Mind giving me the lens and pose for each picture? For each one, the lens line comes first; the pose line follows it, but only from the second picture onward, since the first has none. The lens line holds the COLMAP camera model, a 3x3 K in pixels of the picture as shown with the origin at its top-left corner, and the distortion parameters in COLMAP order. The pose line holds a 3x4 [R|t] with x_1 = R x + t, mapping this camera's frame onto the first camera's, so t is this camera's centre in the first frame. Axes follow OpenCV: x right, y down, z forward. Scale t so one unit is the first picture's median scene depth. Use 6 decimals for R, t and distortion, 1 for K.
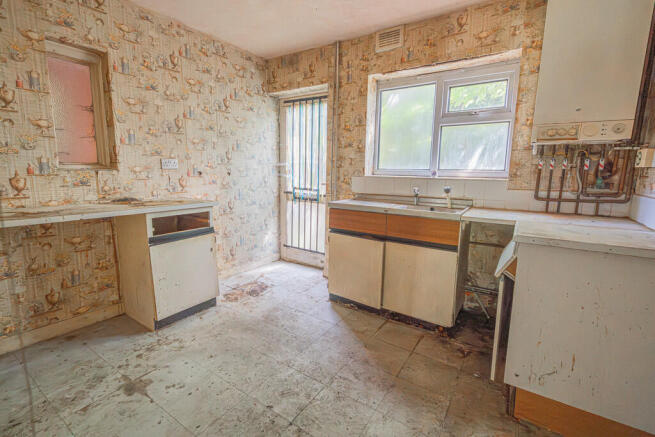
lens RADIAL K [[305.8, 0, 327.5], [0, 305.8, 218.5], [0, 0, 1]] dist [-0.001027, -0.000209]
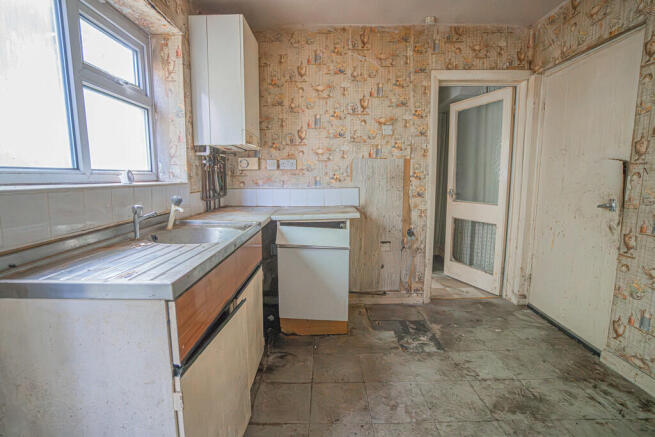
lens RADIAL K [[305.8, 0, 327.5], [0, 305.8, 218.5], [0, 0, 1]] dist [-0.001027, -0.000209]
pose [[-0.566099, -0.117126, 0.815974, -0.410051], [0.130167, 0.964735, 0.228786, -0.210446], [-0.813995, 0.235728, -0.530890, 1.373415]]
